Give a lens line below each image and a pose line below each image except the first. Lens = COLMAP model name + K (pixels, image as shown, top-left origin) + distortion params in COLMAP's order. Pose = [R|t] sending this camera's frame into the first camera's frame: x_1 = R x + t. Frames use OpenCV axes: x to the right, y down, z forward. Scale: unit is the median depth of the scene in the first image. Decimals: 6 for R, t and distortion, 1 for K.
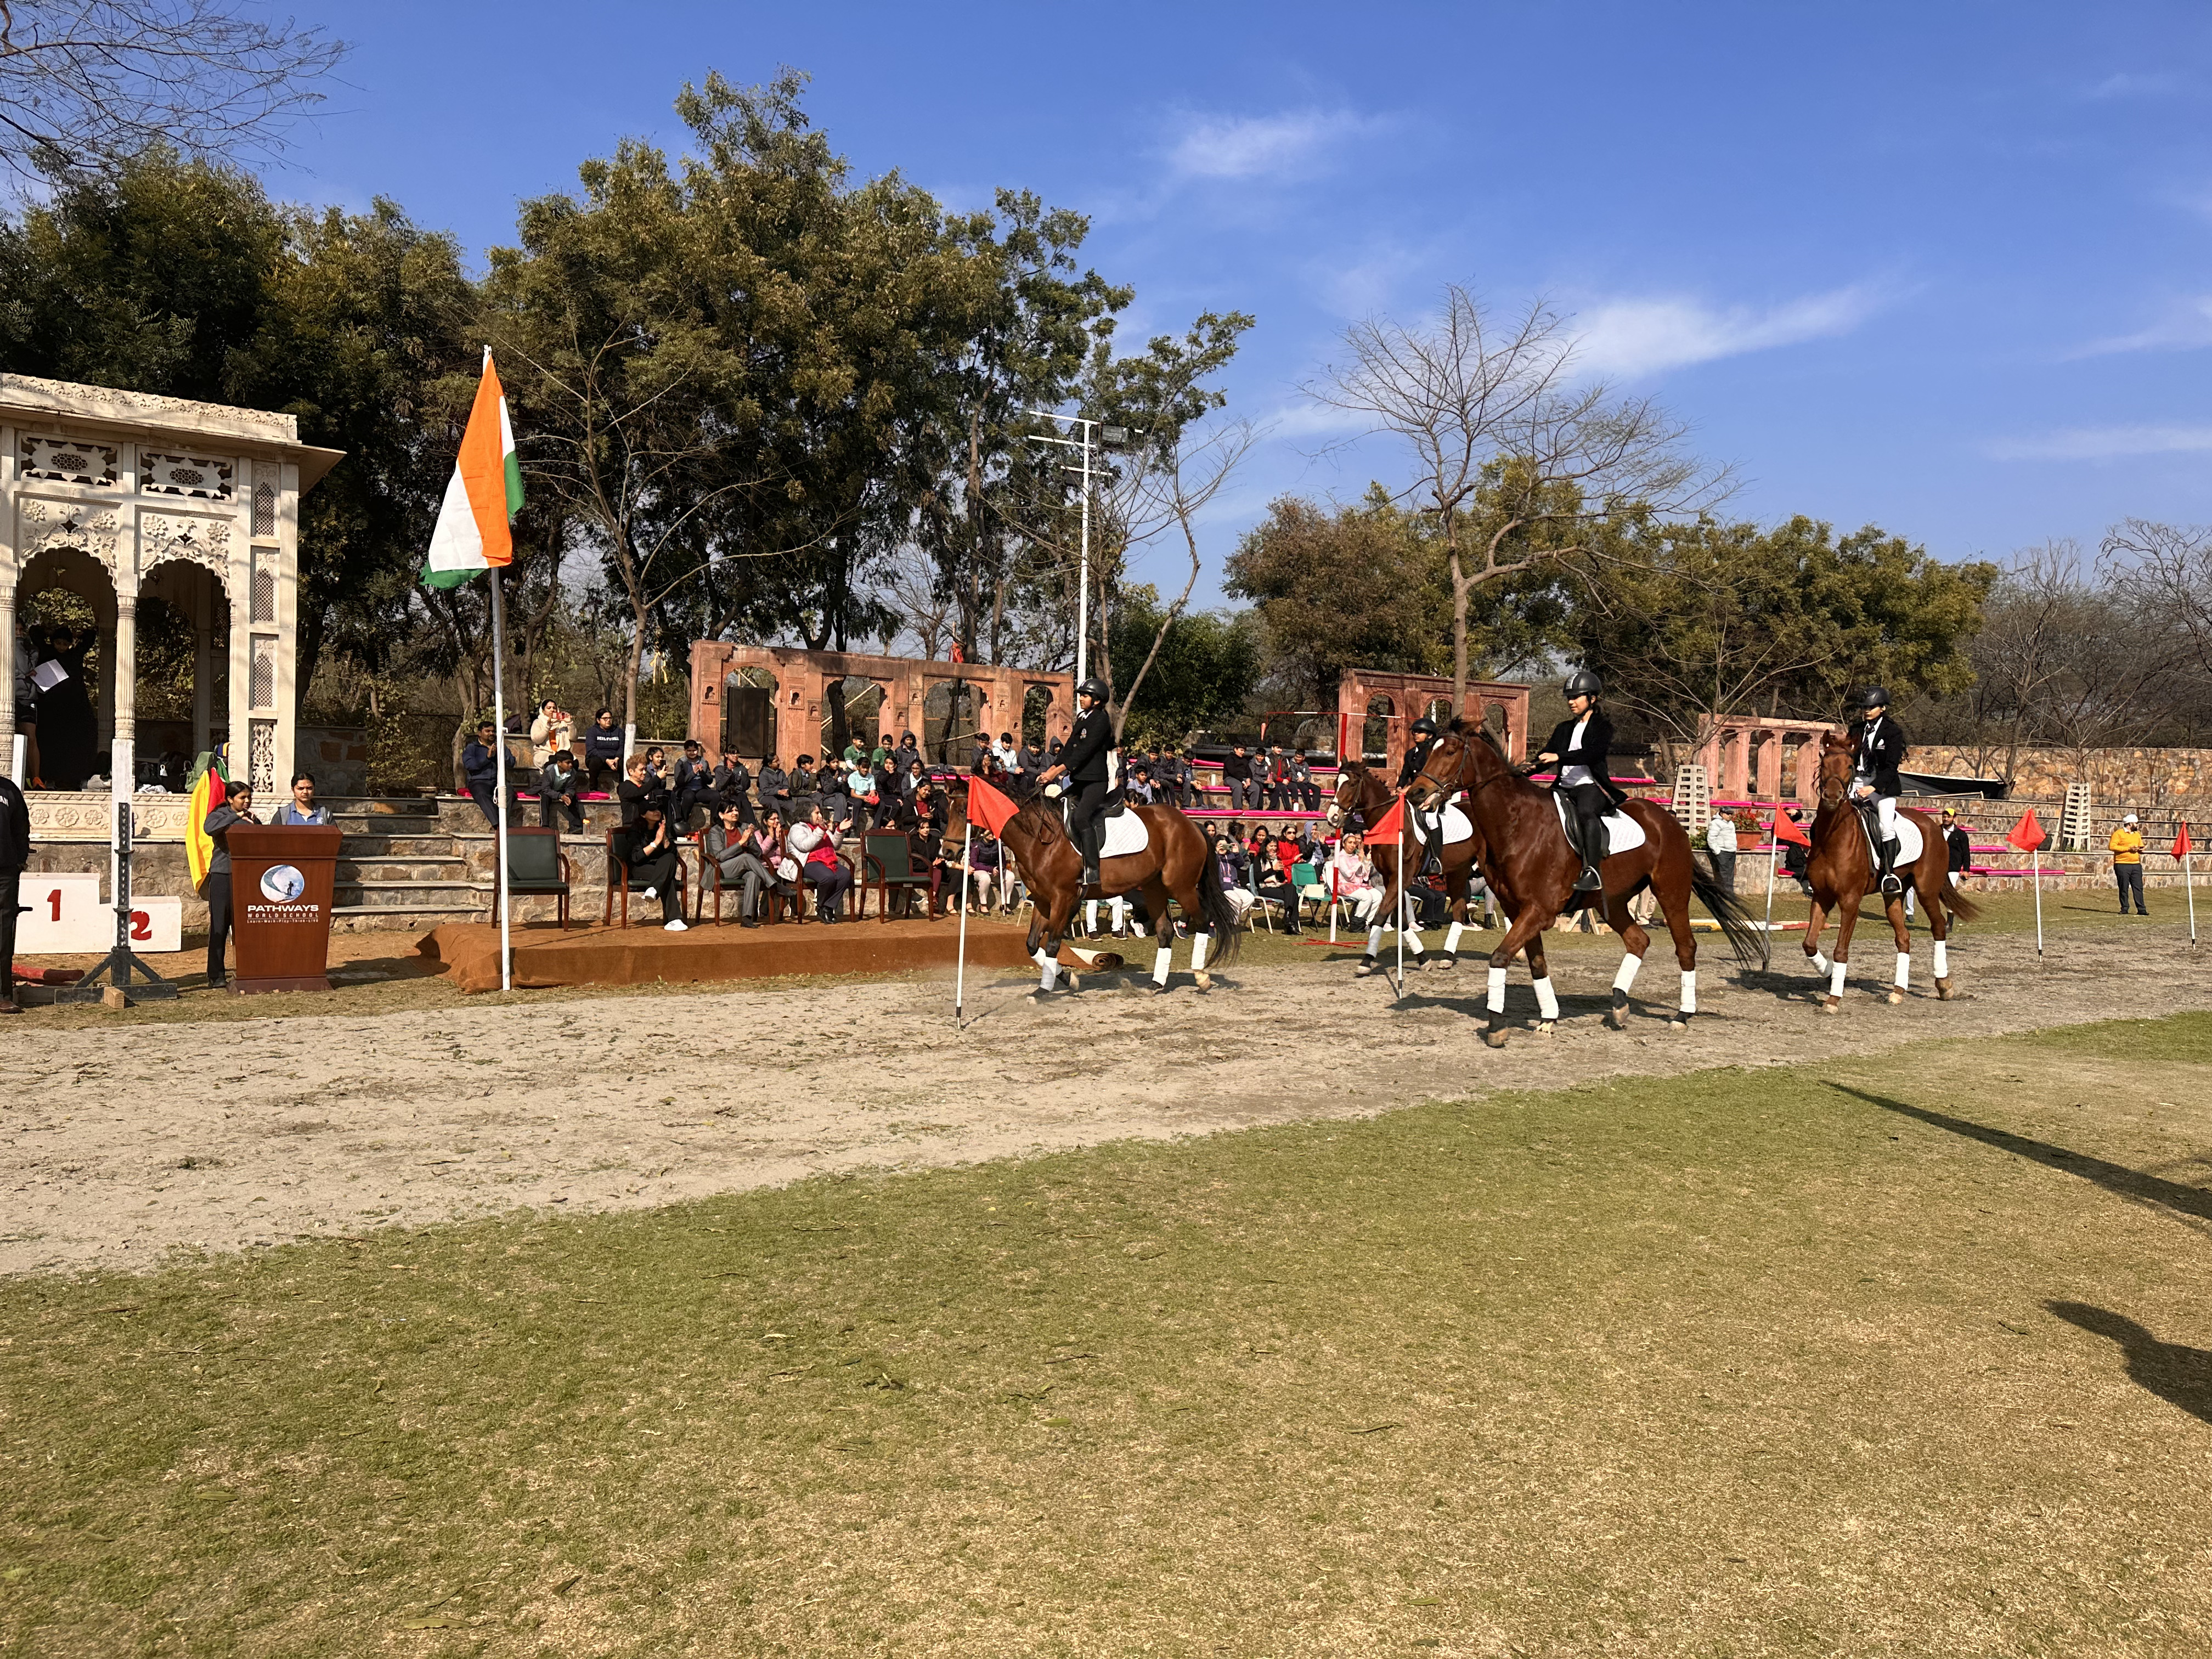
lens RADIAL K [[1561.4, 0, 1098.5], [0, 1561.4, 834.3], [0, 0, 1]] dist [0.042059, -0.033195]
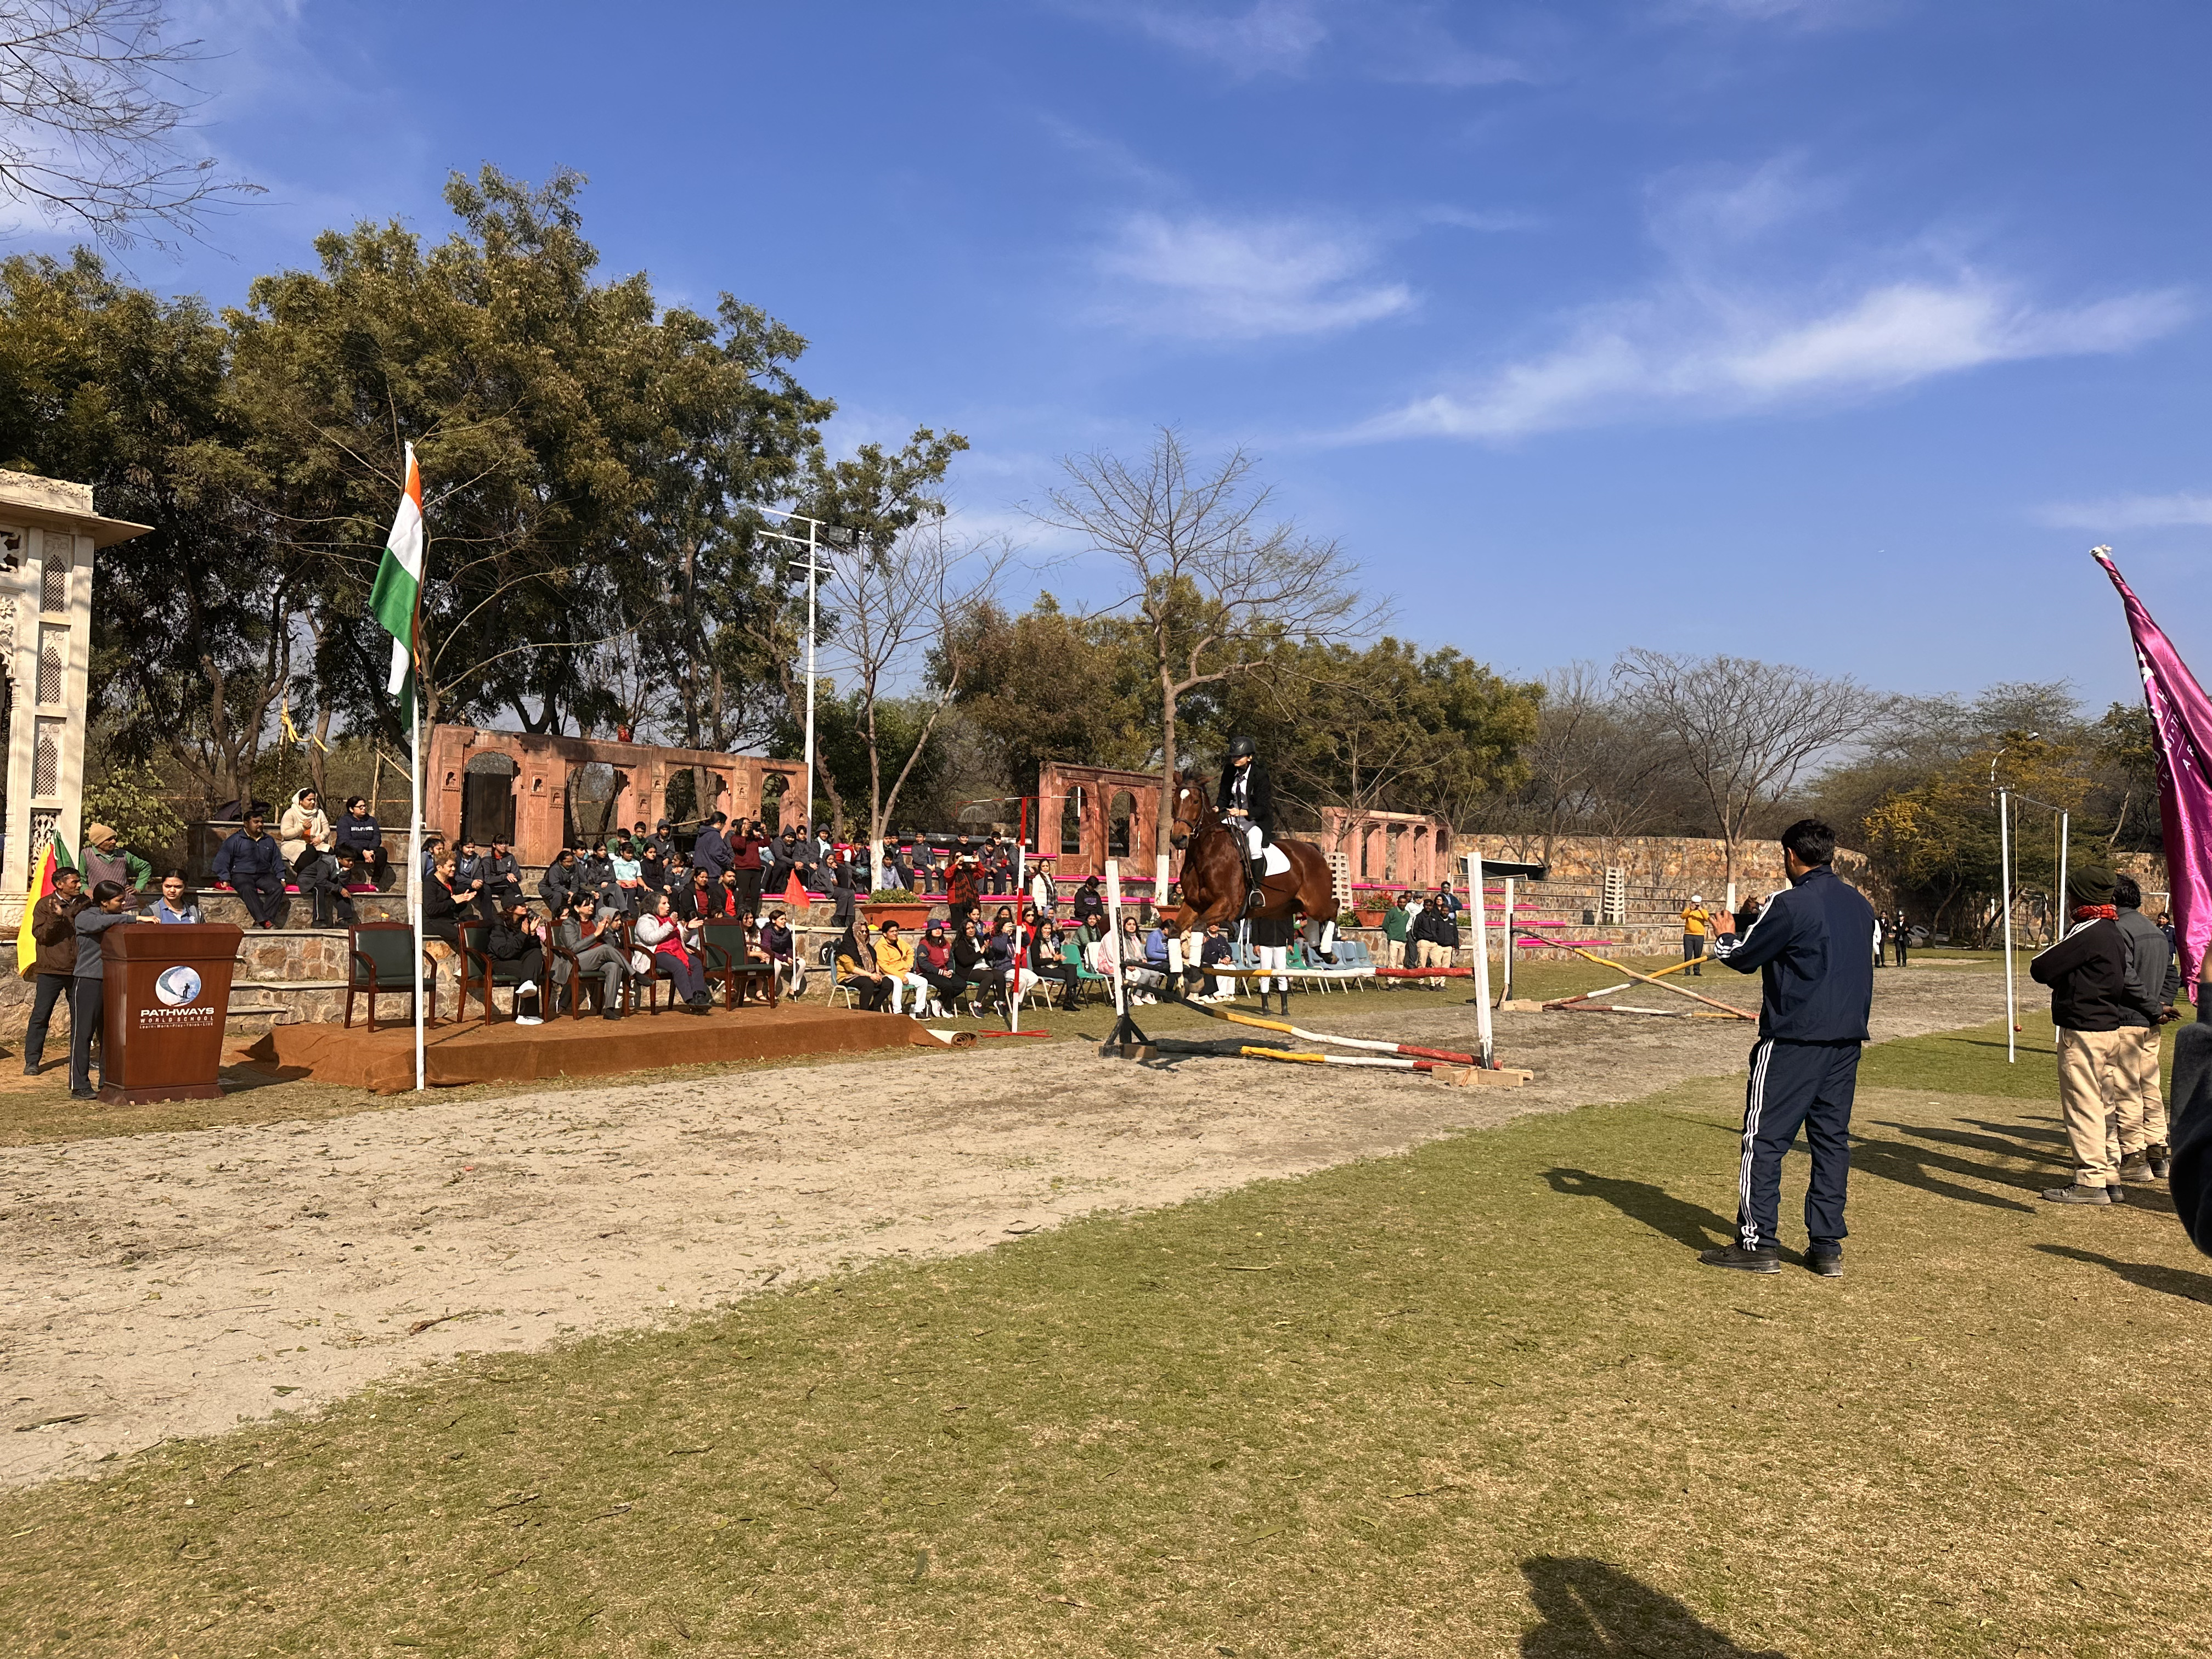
lens RADIAL K [[1561.4, 0, 1101.3], [0, 1561.4, 819.6], [0, 0, 1]] dist [0.042059, -0.033195]
pose [[0.958081, 0.005717, 0.286439, -0.142564], [0.012033, 0.998116, -0.060170, -0.002711], [-0.286243, 0.061094, 0.956207, -0.039715]]
